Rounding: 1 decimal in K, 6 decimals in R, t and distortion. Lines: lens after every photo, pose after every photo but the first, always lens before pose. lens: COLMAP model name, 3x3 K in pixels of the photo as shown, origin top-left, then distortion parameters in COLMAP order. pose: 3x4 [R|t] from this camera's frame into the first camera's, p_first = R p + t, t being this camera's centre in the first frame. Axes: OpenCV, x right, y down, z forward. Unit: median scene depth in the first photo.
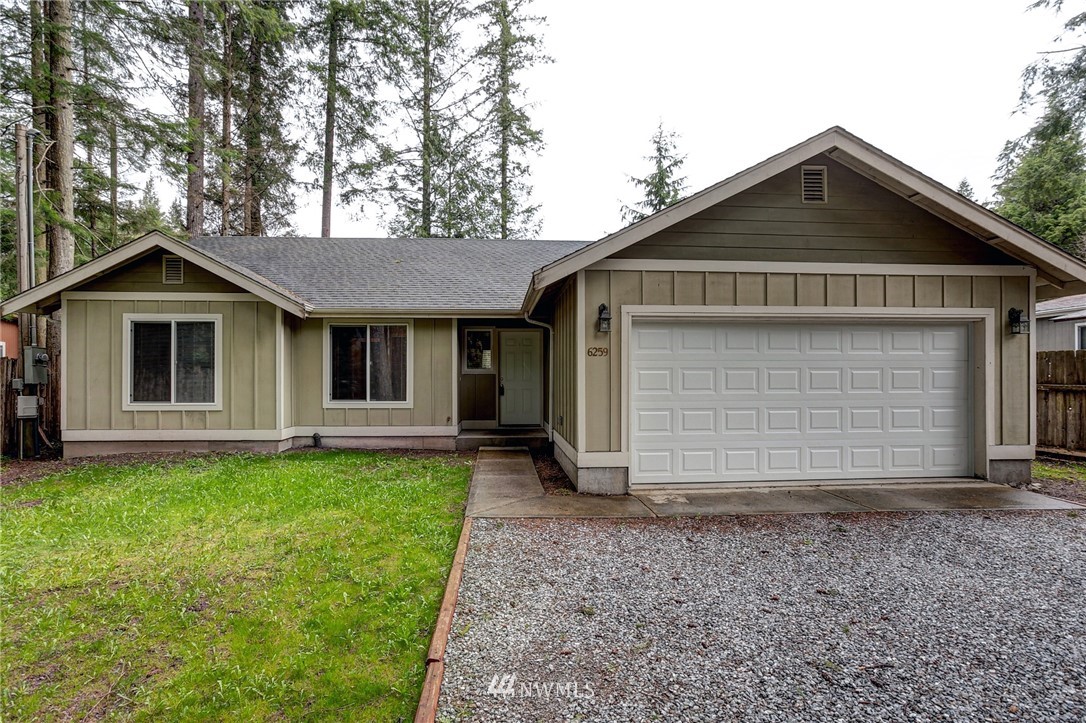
lens RADIAL K [[550.6, 0, 543.0], [0, 550.6, 361.5], [0, 0, 1]] dist [-0.036481, 0.025998]
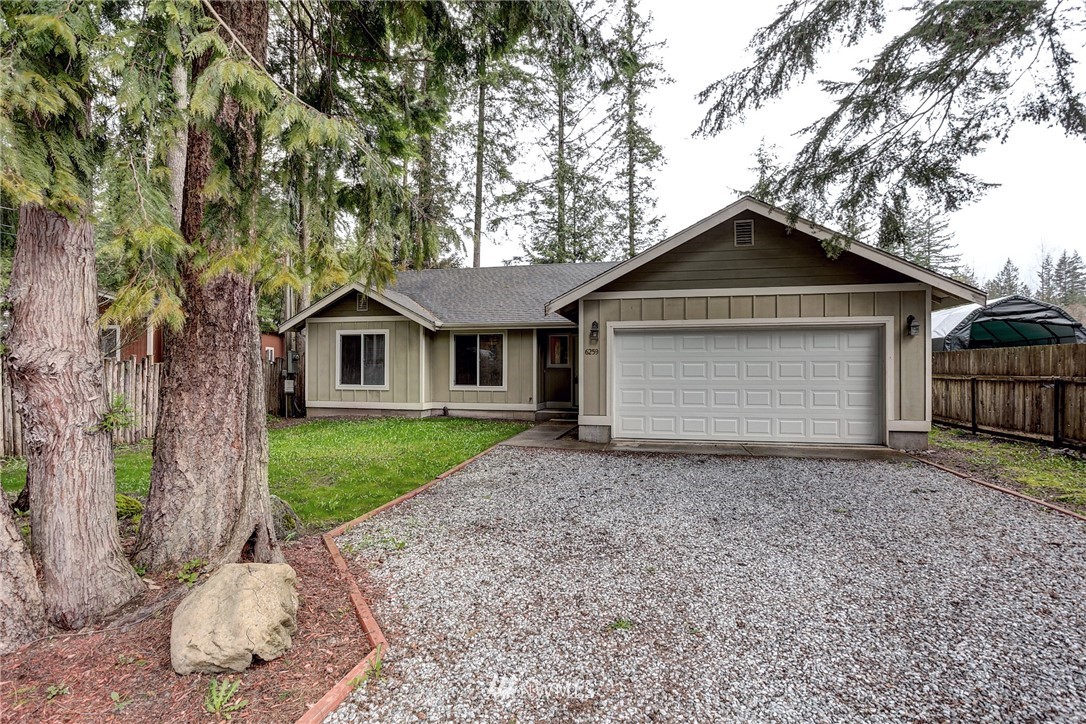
lens RADIAL K [[550.6, 0, 543.0], [0, 550.6, 362.0], [0, 0, 1]] dist [-0.036481, 0.025998]
pose [[0.954390, -0.002828, -0.298548, 0.309952], [0.003692, 0.999990, 0.002329, 0.005371], [0.298539, -0.003325, 0.954392, -0.383051]]
